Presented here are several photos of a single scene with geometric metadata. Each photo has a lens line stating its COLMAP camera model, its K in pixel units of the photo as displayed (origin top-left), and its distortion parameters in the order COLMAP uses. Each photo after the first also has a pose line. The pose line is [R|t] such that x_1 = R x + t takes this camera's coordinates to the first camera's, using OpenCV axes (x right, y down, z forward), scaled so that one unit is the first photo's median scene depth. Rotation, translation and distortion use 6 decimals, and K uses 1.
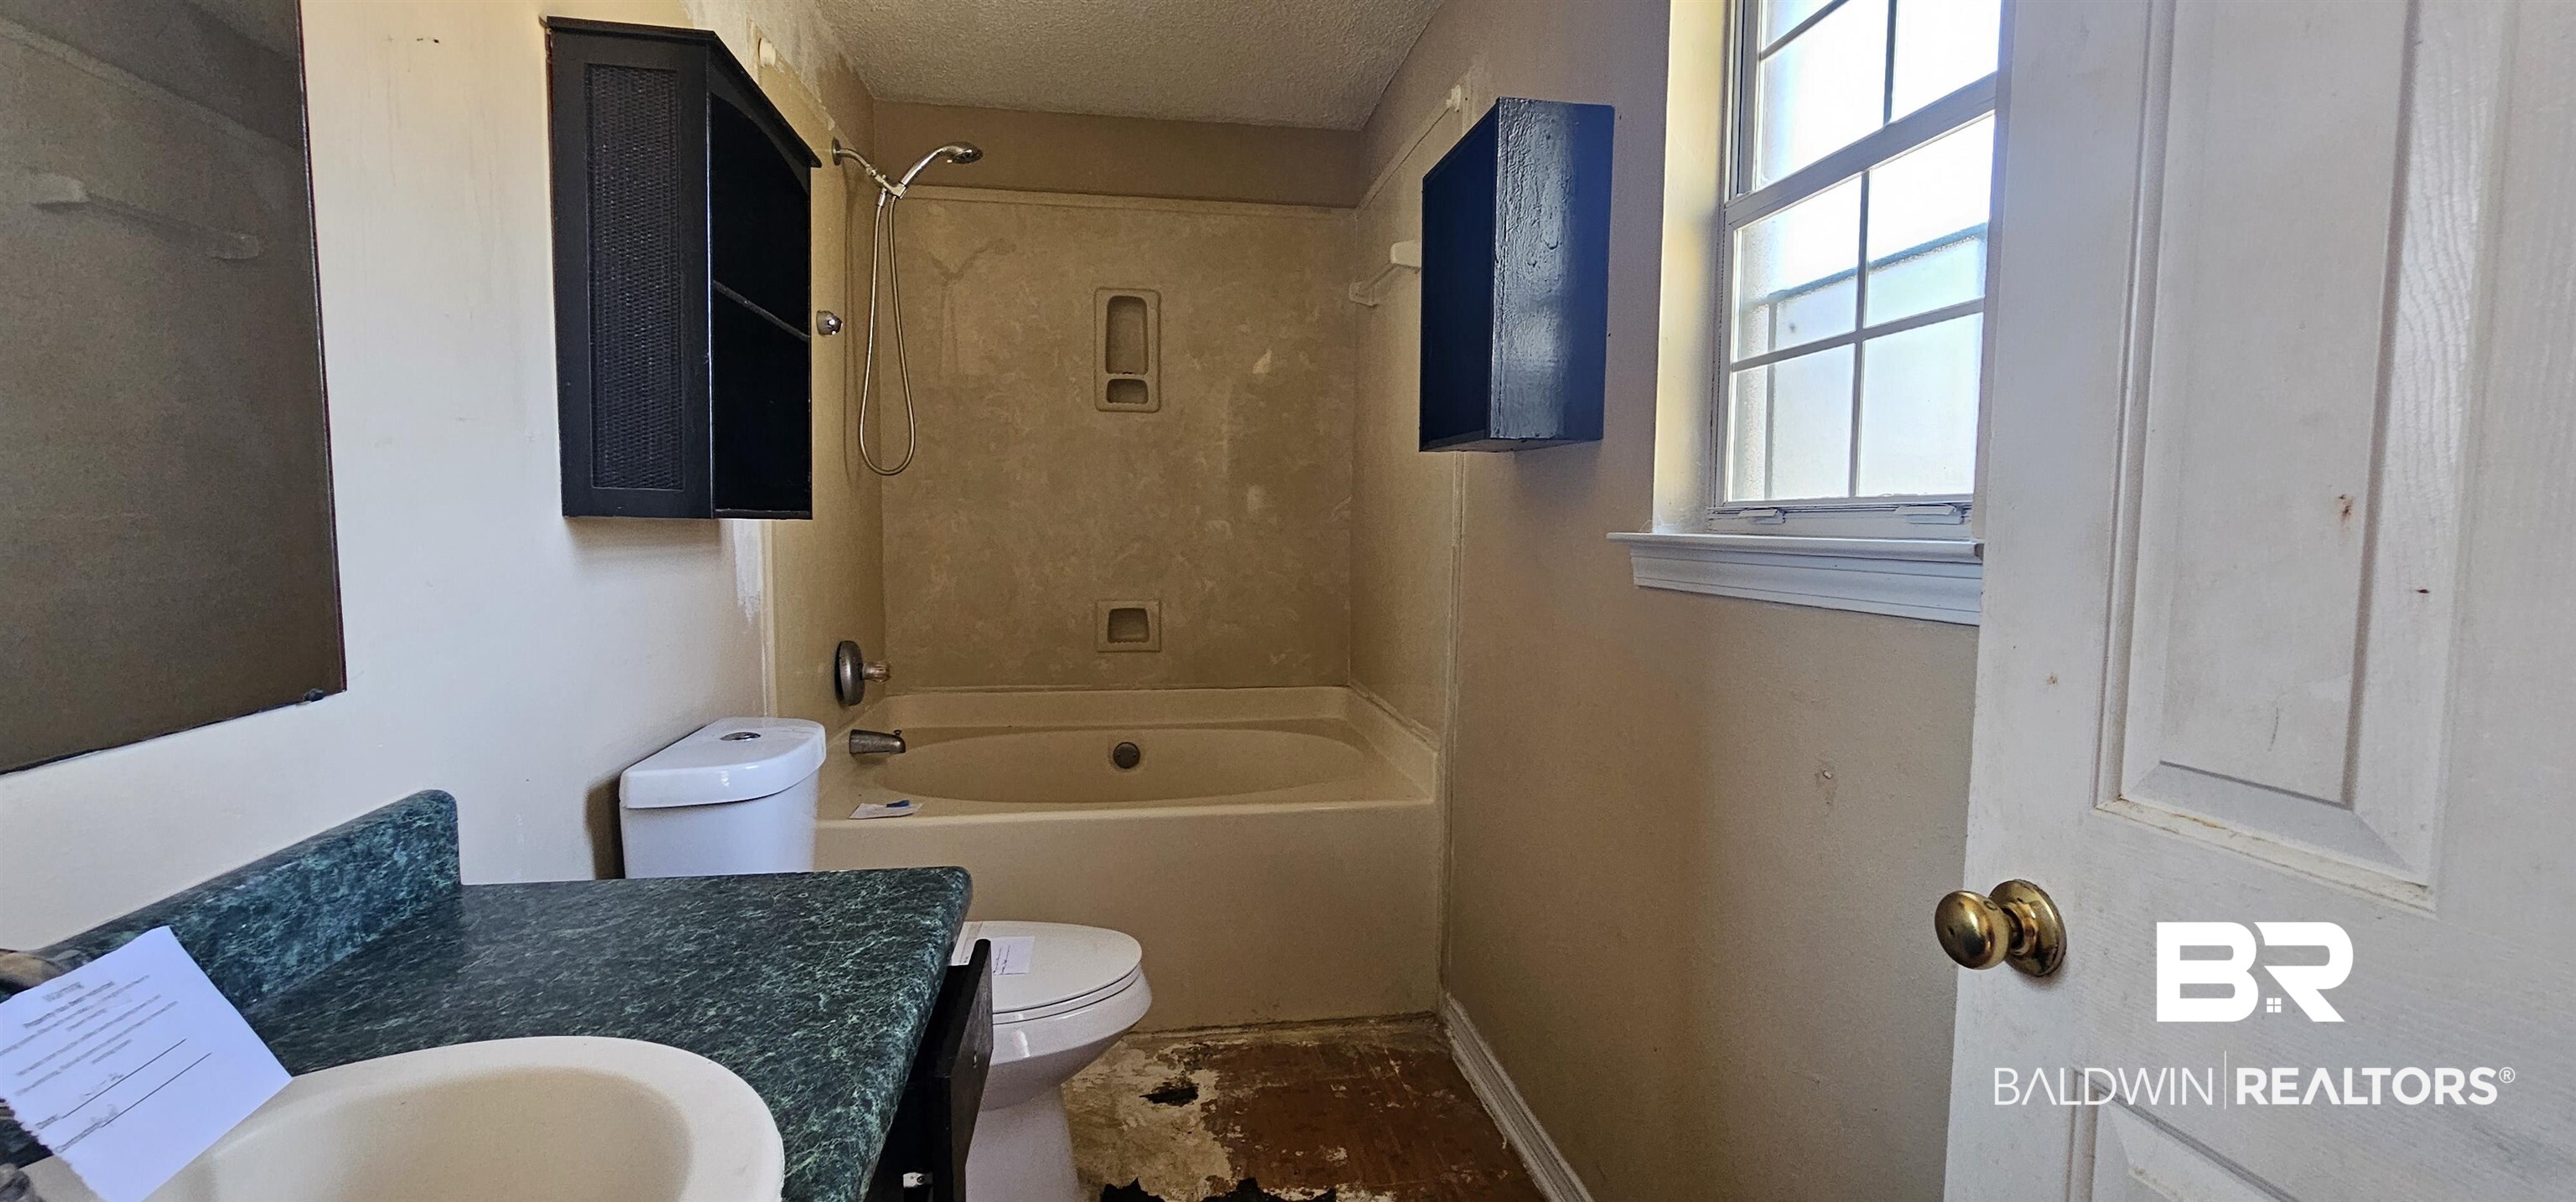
lens RADIAL K [[1055.4, 0, 1282.0], [0, 1055.4, 596.2], [0, 0, 1]] dist [-0.001122, 0.001298]
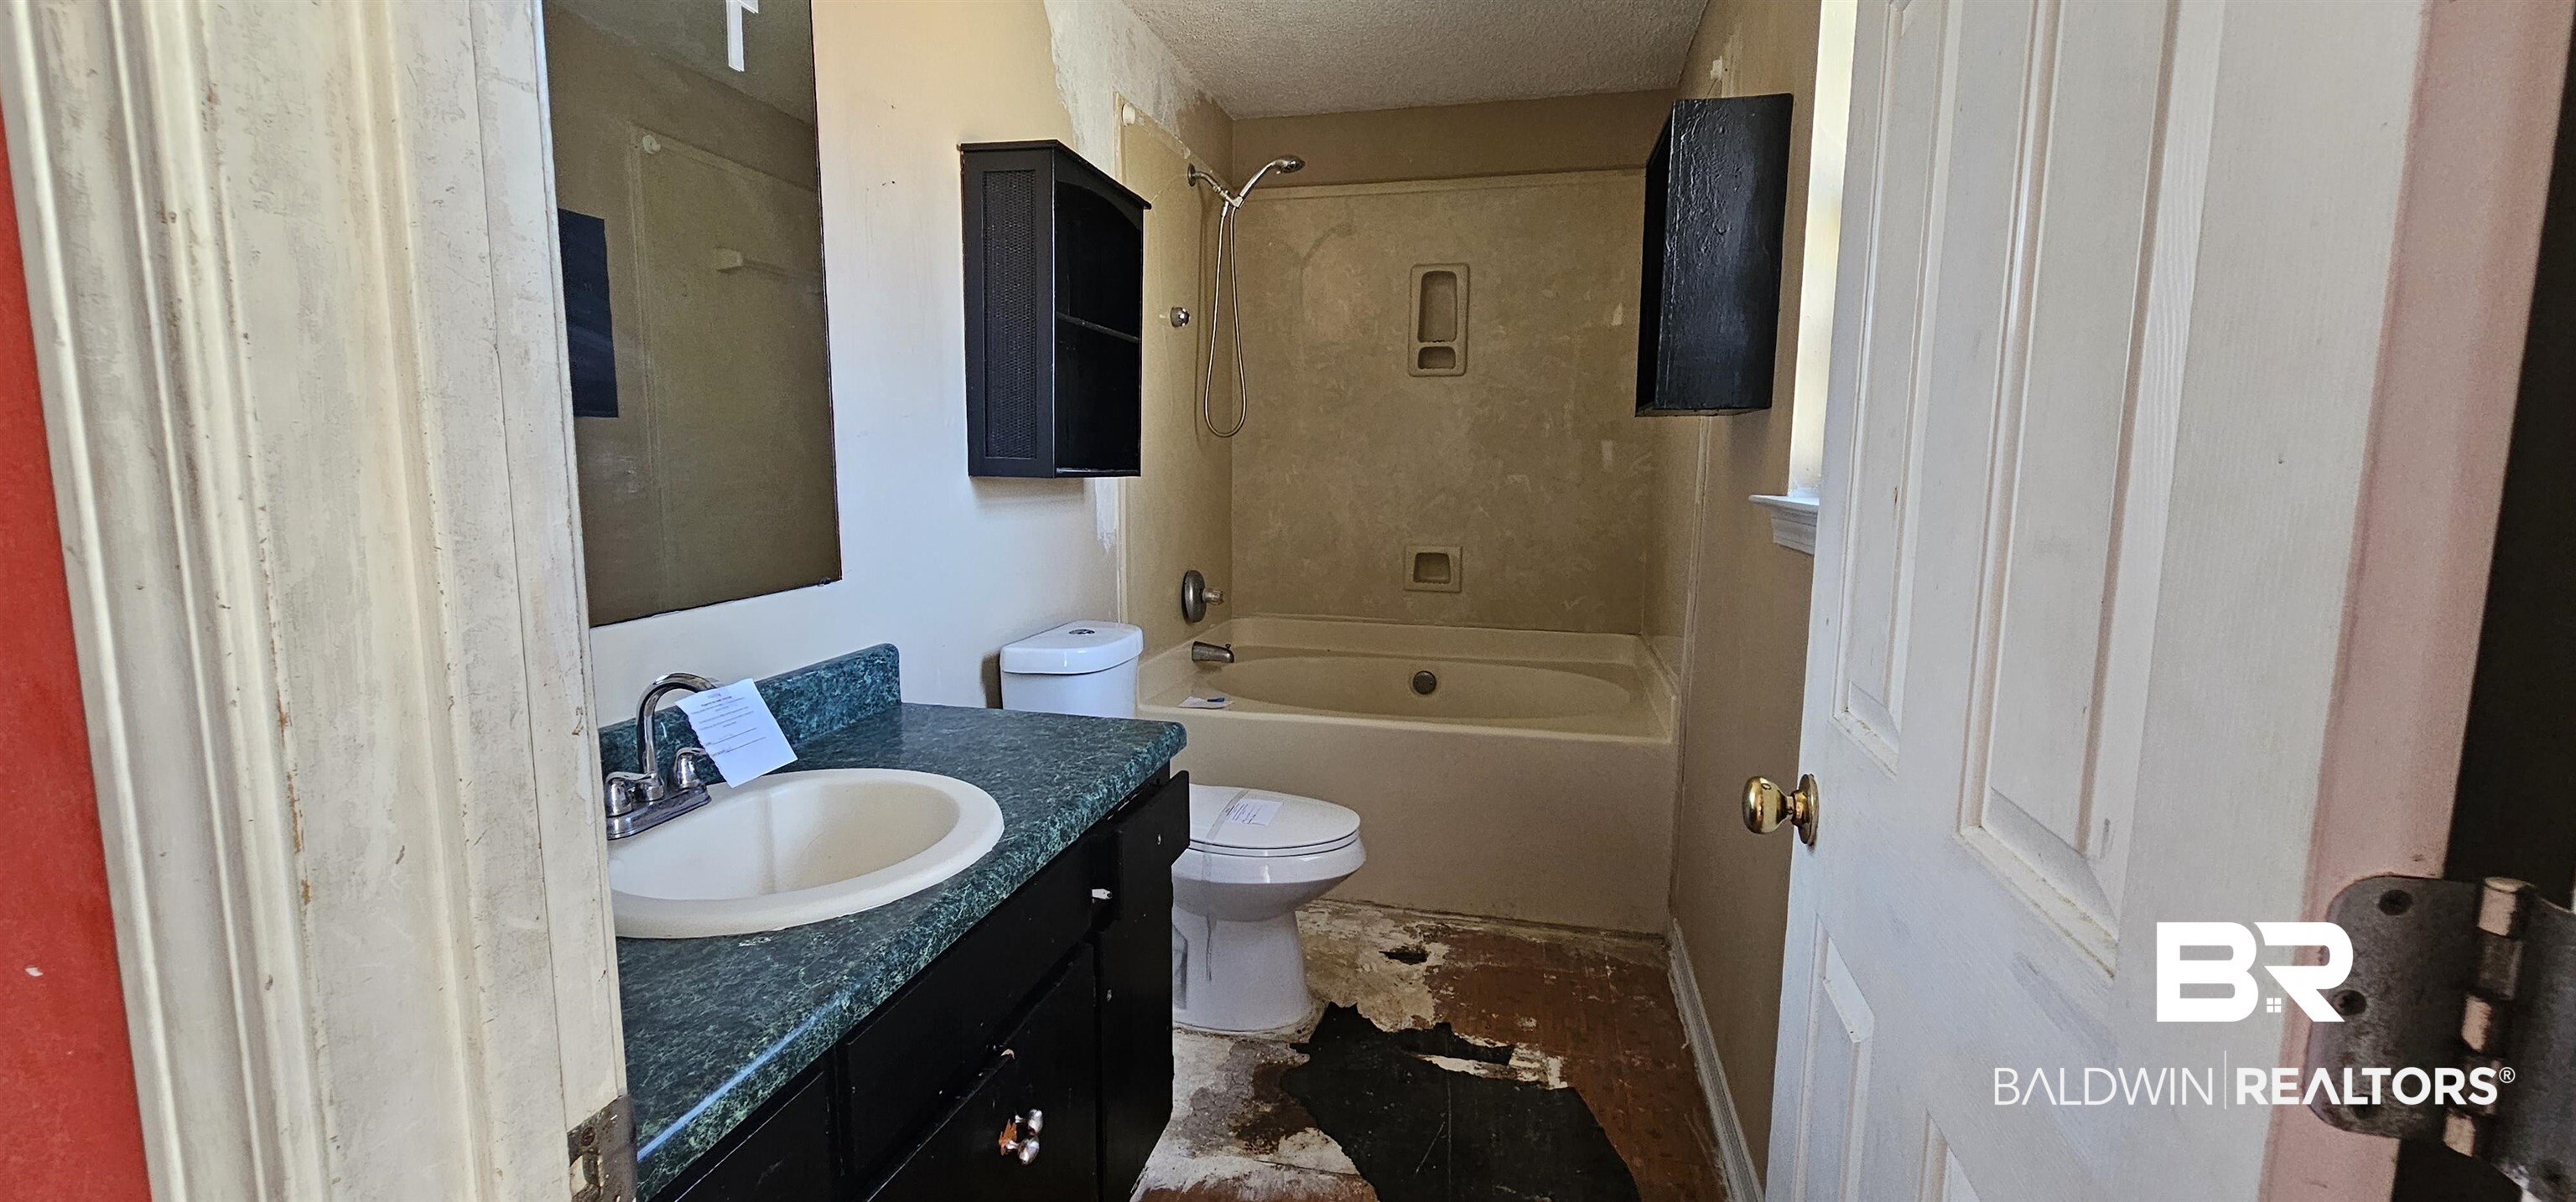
lens RADIAL K [[1055.4, 0, 1286.2], [0, 1055.4, 598.5], [0, 0, 1]] dist [-0.001122, 0.001298]
pose [[0.927698, 0.049718, -0.370007, 0.200907], [-0.030027, 0.997819, 0.058791, -0.002081], [0.372123, -0.043430, 0.927167, -0.157205]]
